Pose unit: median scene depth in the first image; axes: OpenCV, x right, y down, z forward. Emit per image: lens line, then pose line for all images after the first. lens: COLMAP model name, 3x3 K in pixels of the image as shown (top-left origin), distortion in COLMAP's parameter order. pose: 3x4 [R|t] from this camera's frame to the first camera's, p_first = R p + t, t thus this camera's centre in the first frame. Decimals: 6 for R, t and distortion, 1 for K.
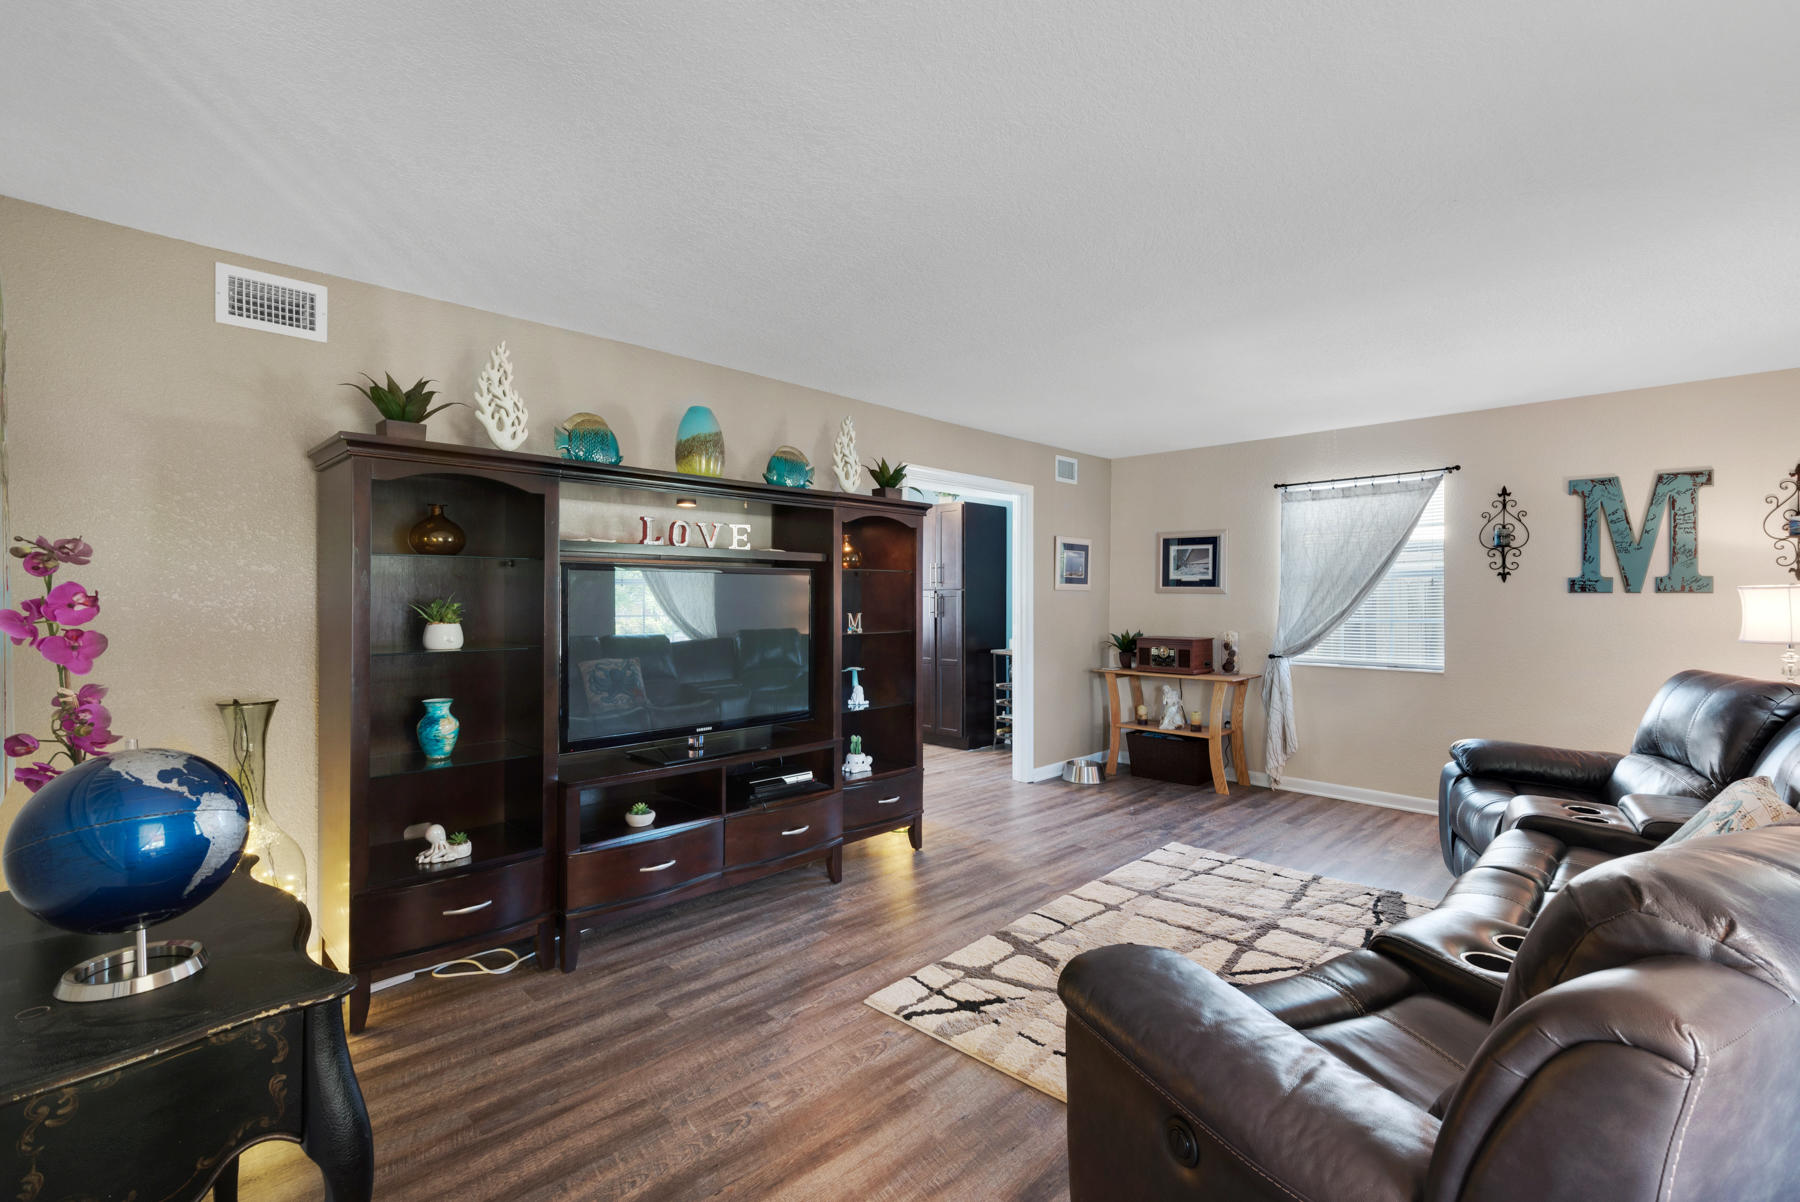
lens RADIAL K [[816.2, 0, 947.7], [0, 816.2, 595.0], [0, 0, 1]] dist [-0.001900, -0.001053]
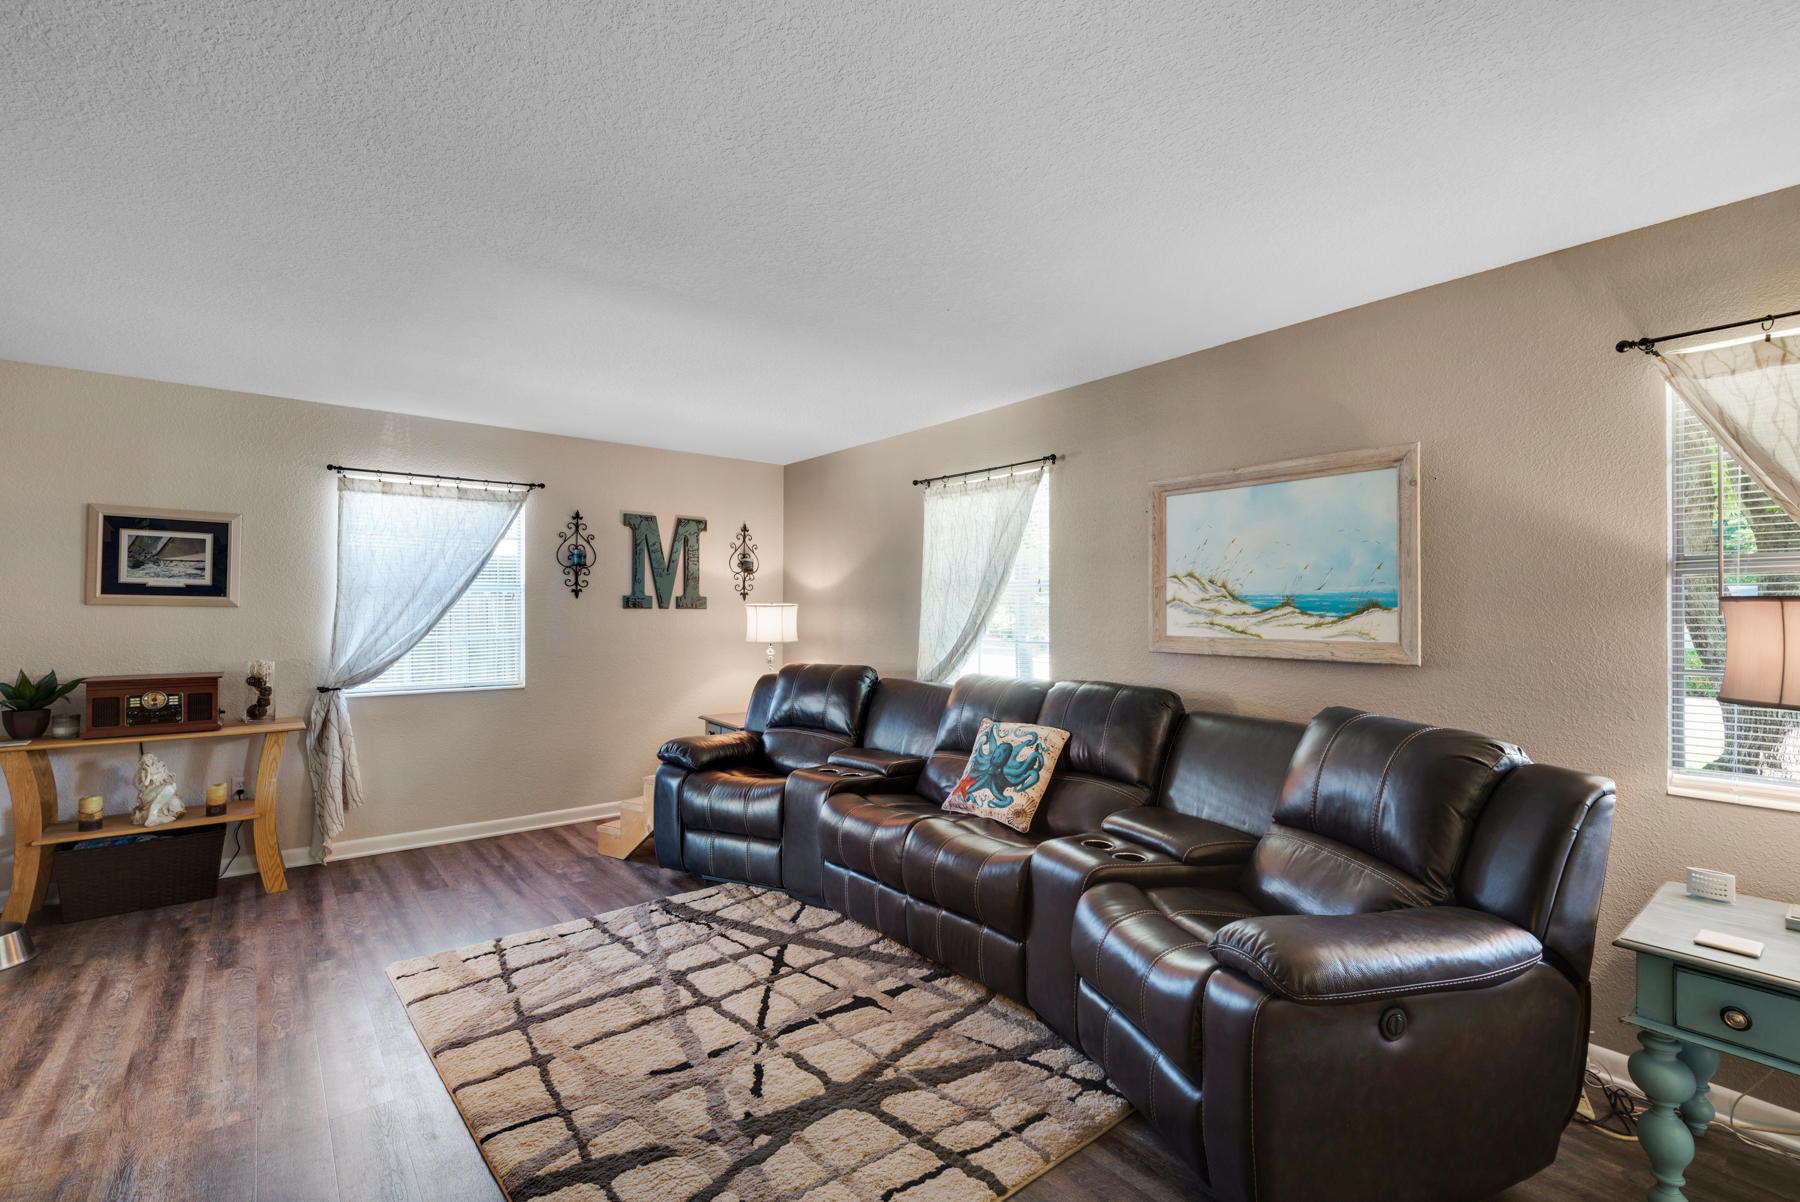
lens RADIAL K [[788.5, 0, 900.0], [0, 788.5, 601.0], [0, 0, 1]] dist [0.000811, -0.000351]
pose [[0.139281, 0.012009, 0.990180, -0.301852], [-0.005432, 0.999921, -0.011363, -0.002414], [-0.990238, -0.003796, 0.139336, 0.426464]]
